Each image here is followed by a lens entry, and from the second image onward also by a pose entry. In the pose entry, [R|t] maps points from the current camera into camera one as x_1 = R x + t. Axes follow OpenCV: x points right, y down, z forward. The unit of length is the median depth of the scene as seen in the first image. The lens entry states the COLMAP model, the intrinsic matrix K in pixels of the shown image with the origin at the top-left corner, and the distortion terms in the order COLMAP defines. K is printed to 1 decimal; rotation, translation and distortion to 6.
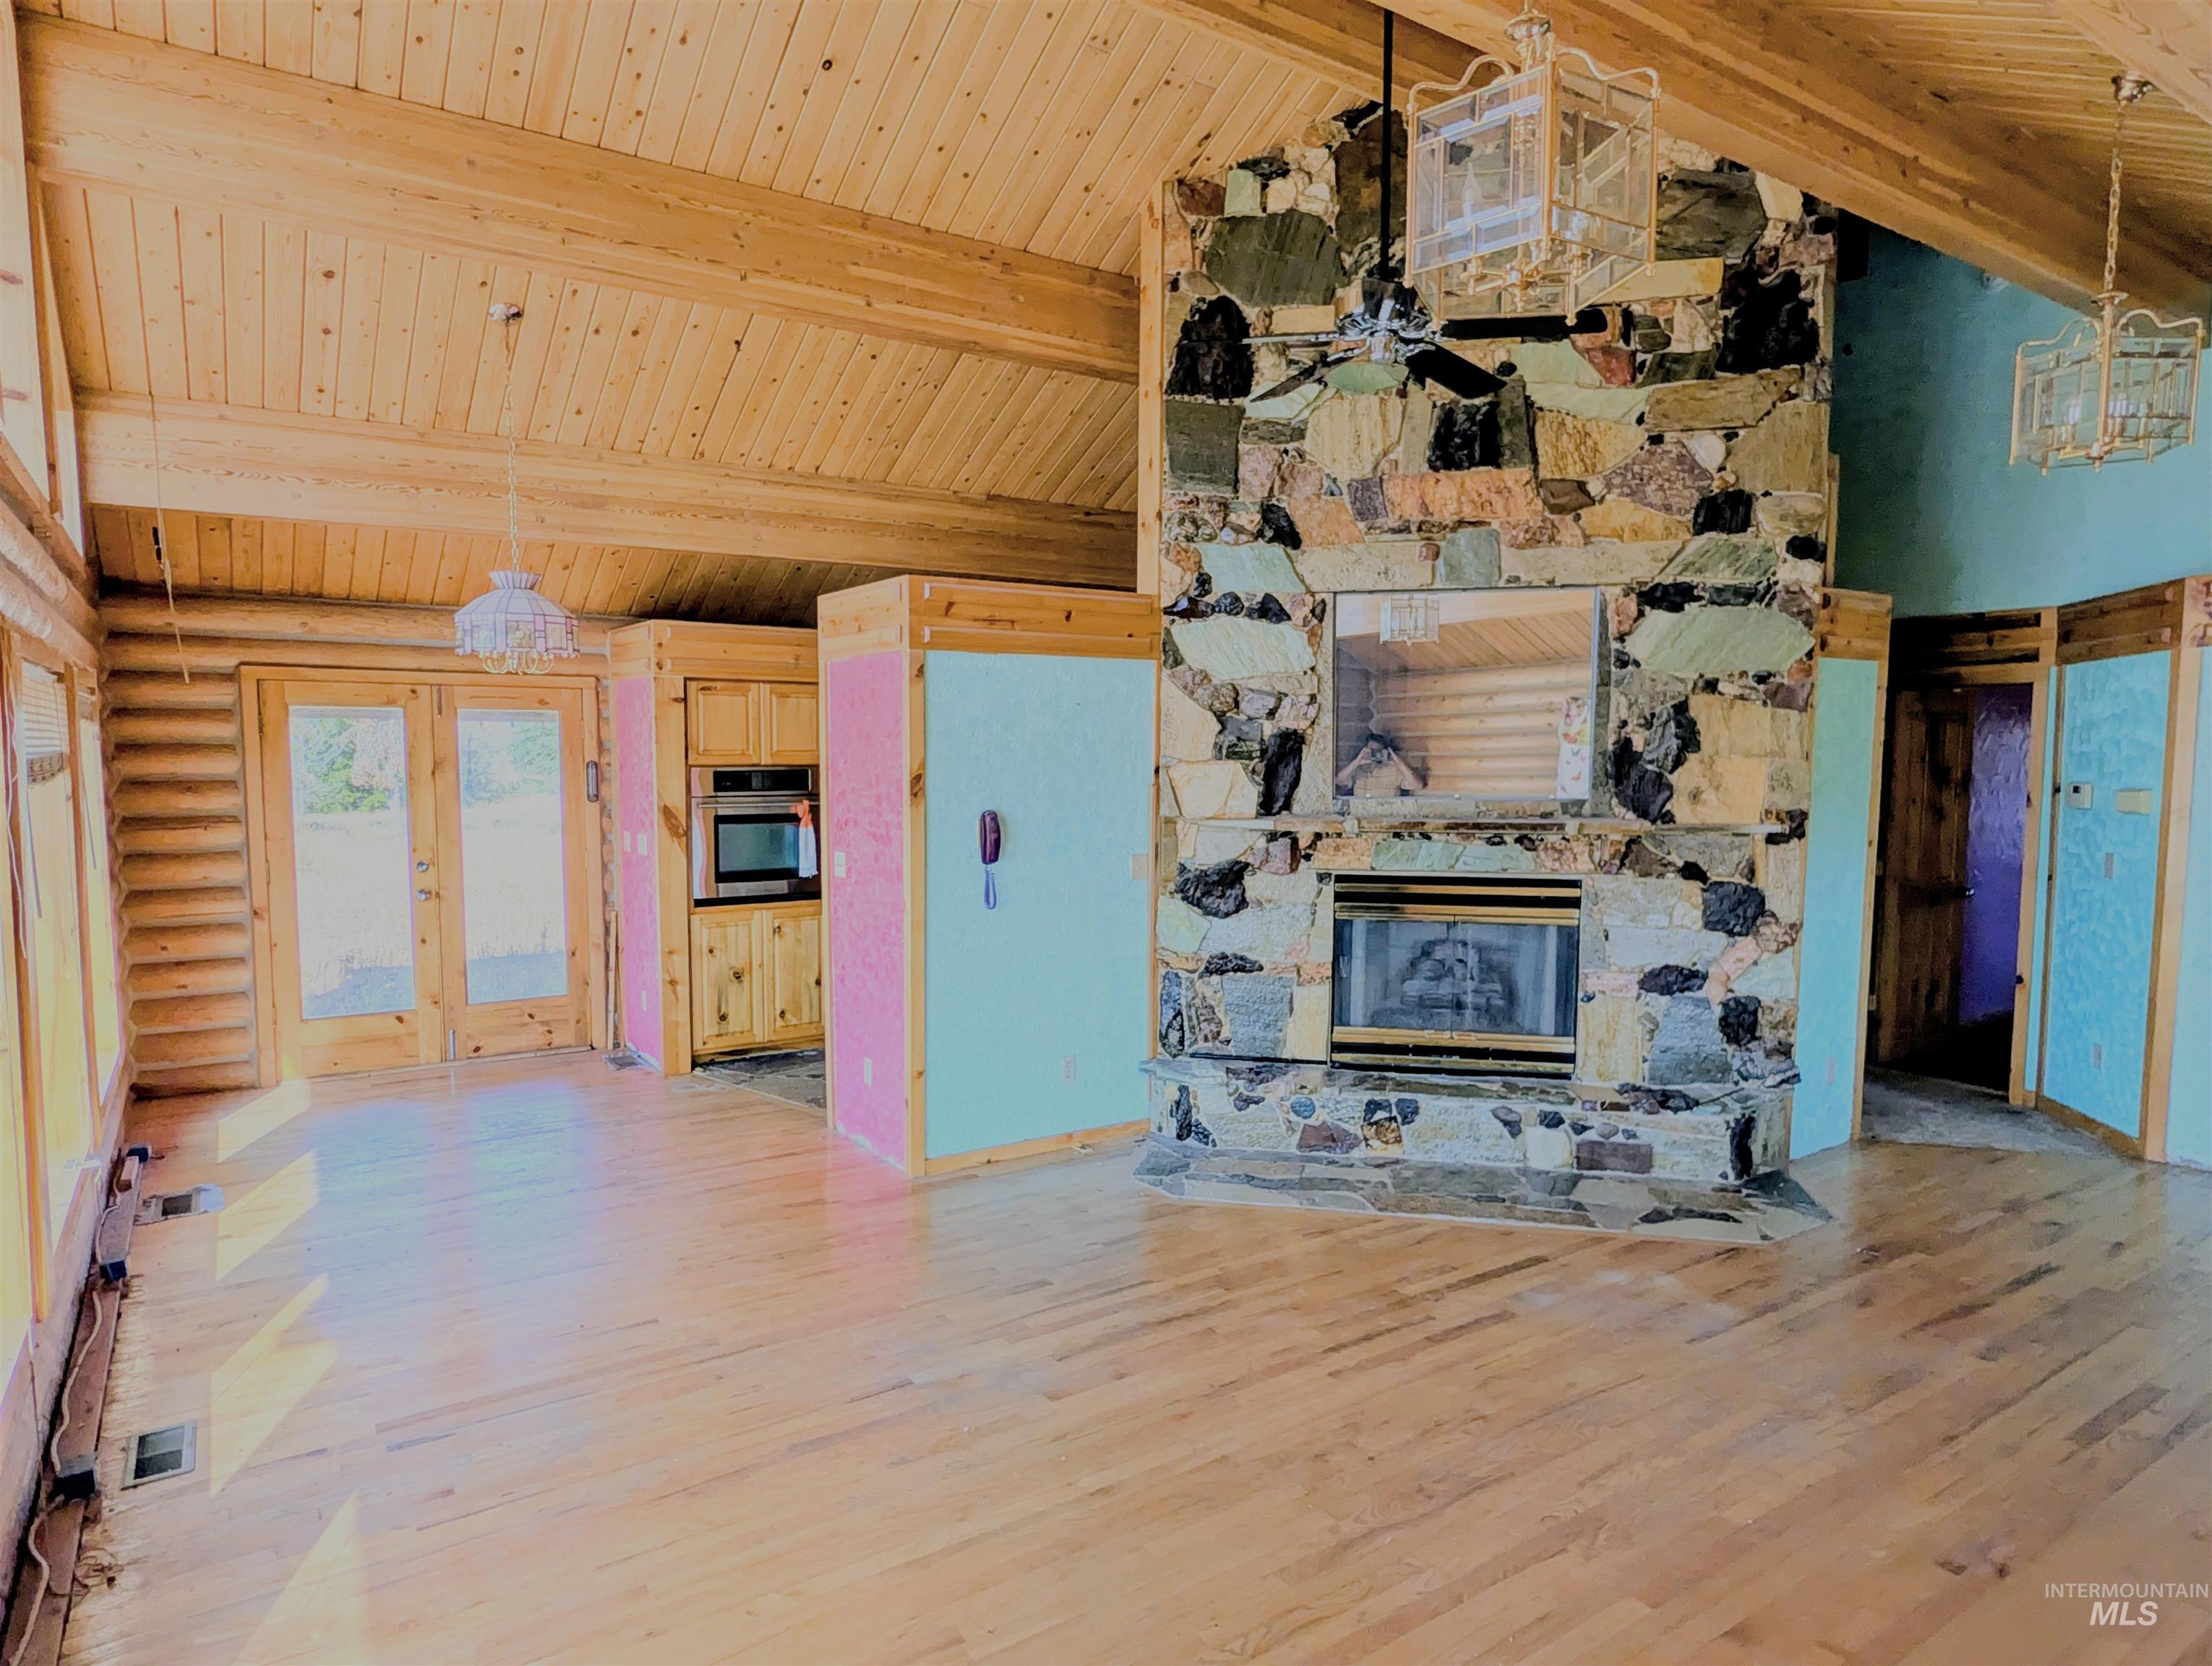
lens RADIAL K [[1312.5, 0, 1106.4], [0, 1312.5, 843.0], [0, 0, 1]] dist [0.001813, 0.000258]
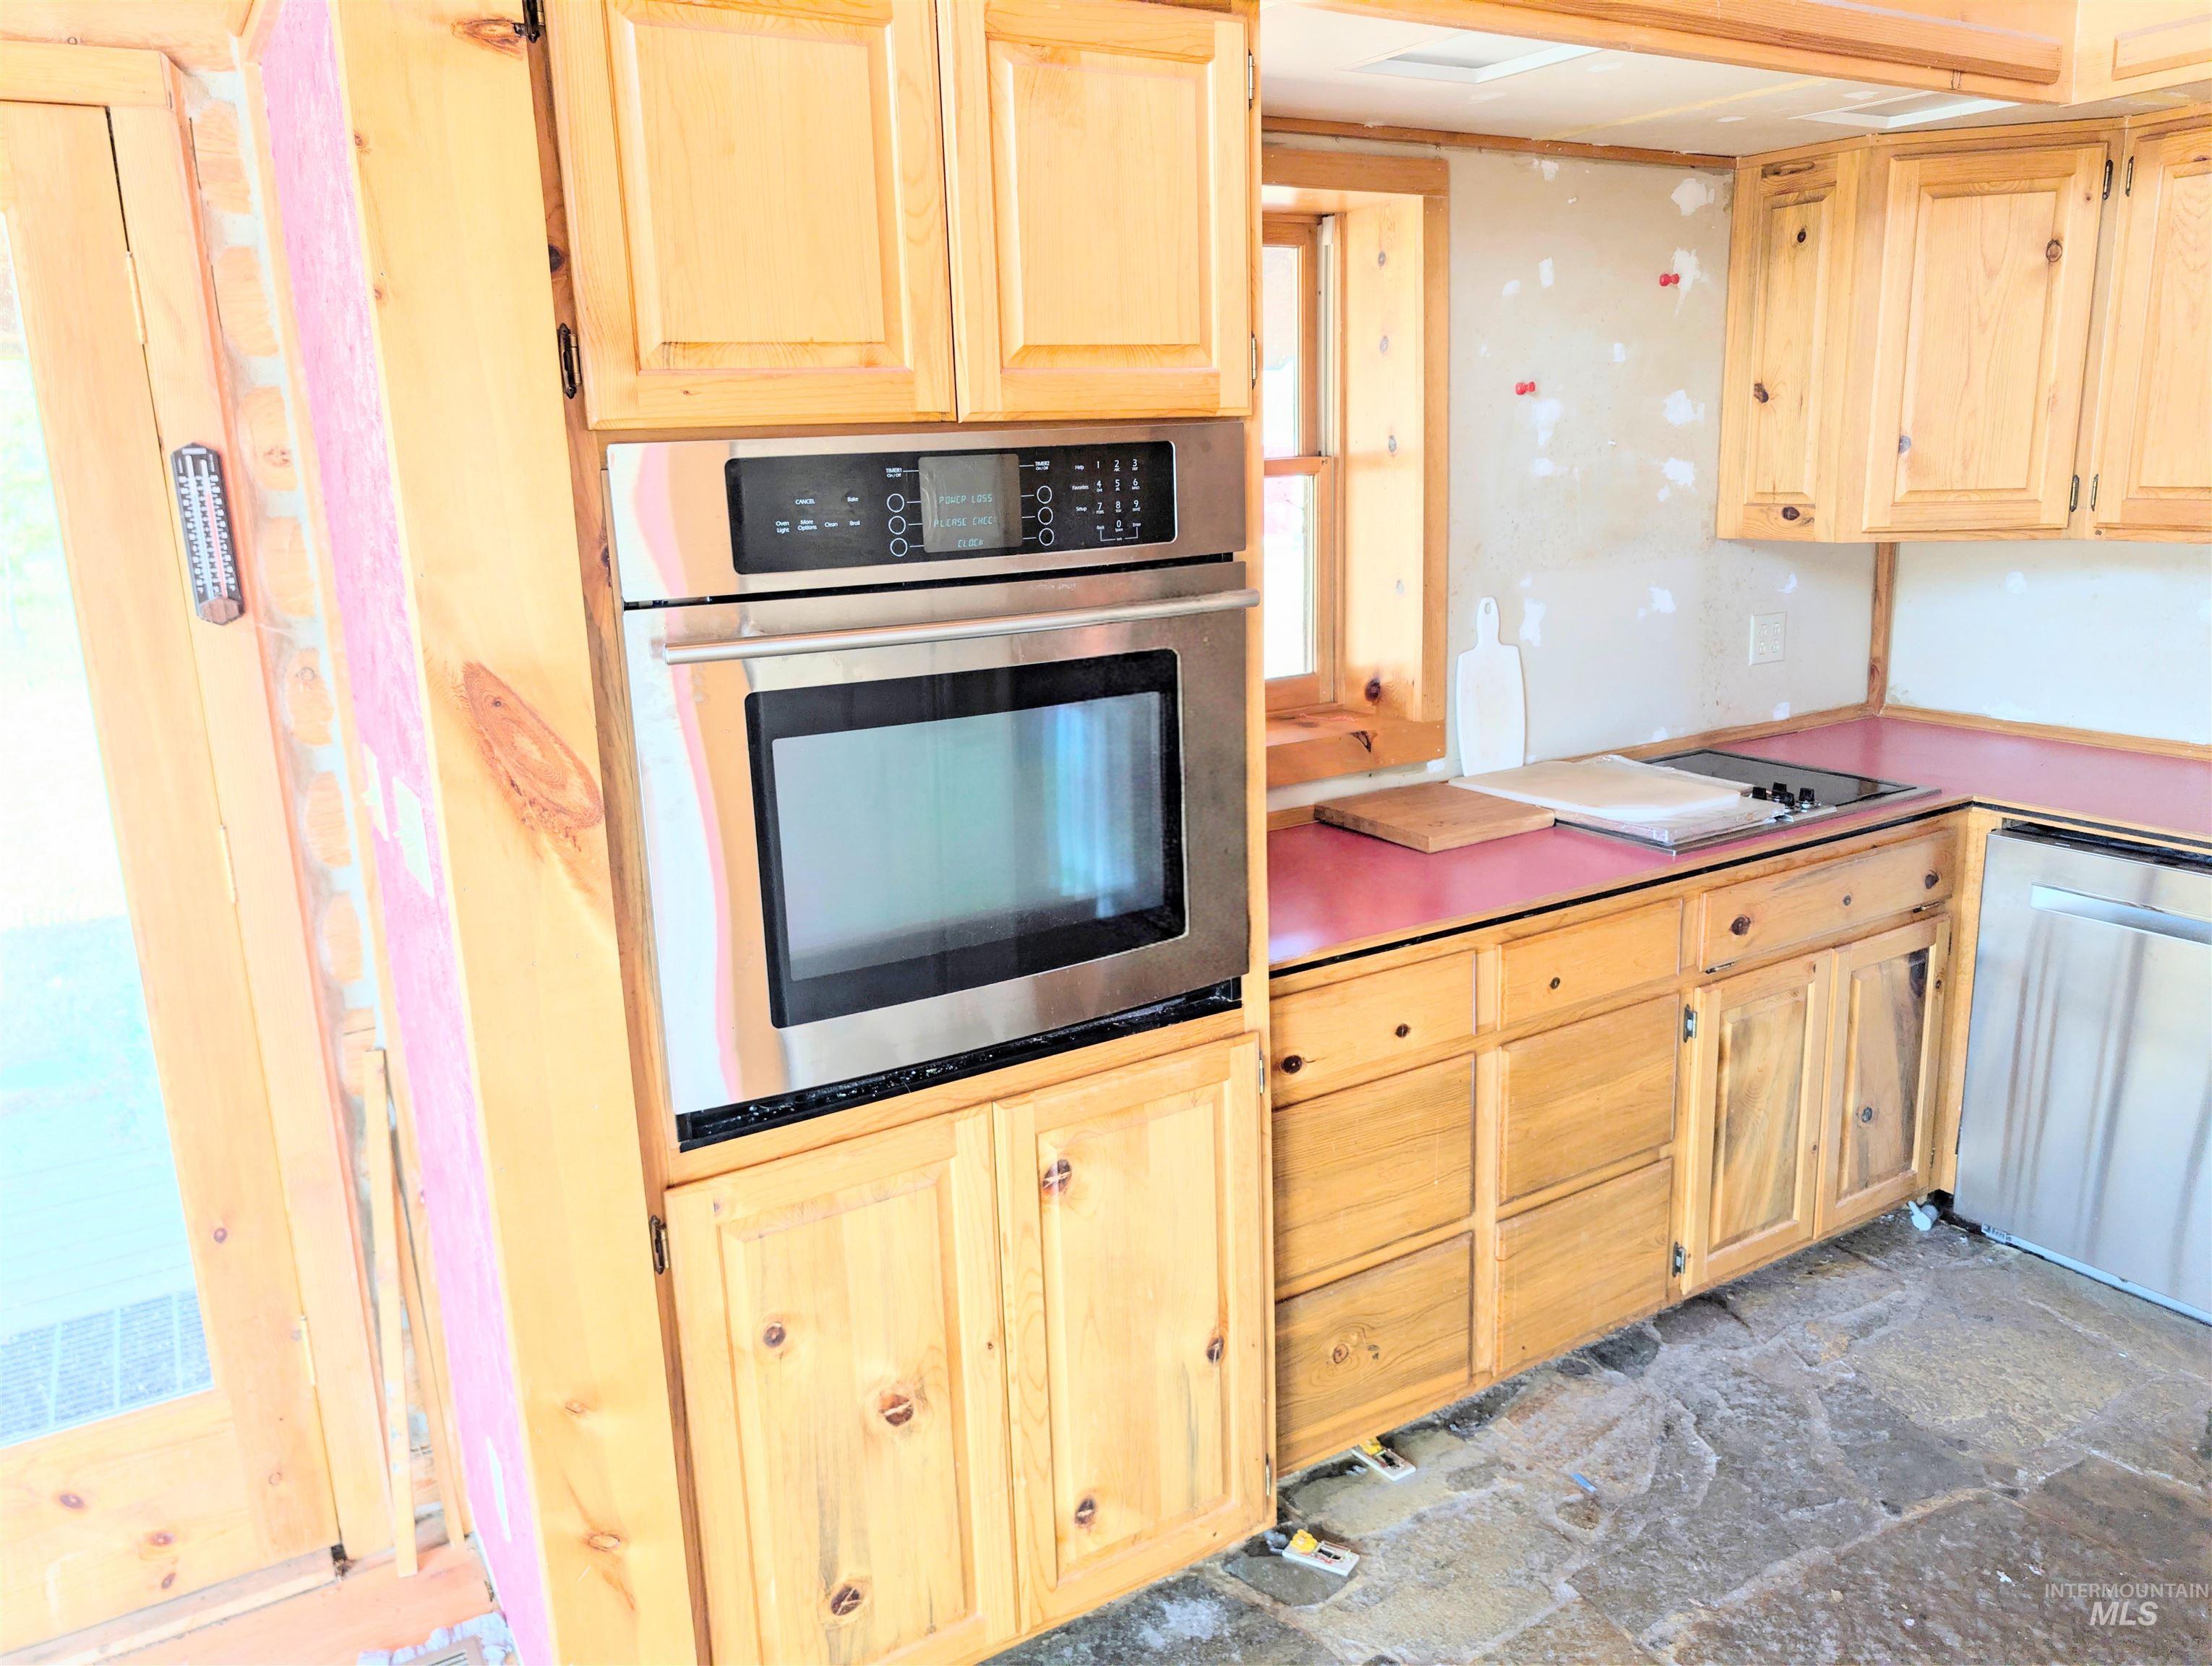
lens RADIAL K [[1605.5, 0, 1105.8], [0, 1605.5, 831.0], [0, 0, 1]] dist [-0.002616, 0.014317]
pose [[0.997897, -0.024680, -0.059944, -0.228280], [0.034228, 0.985883, 0.163901, -0.037524], [0.055053, -0.165608, 0.984654, 0.755212]]
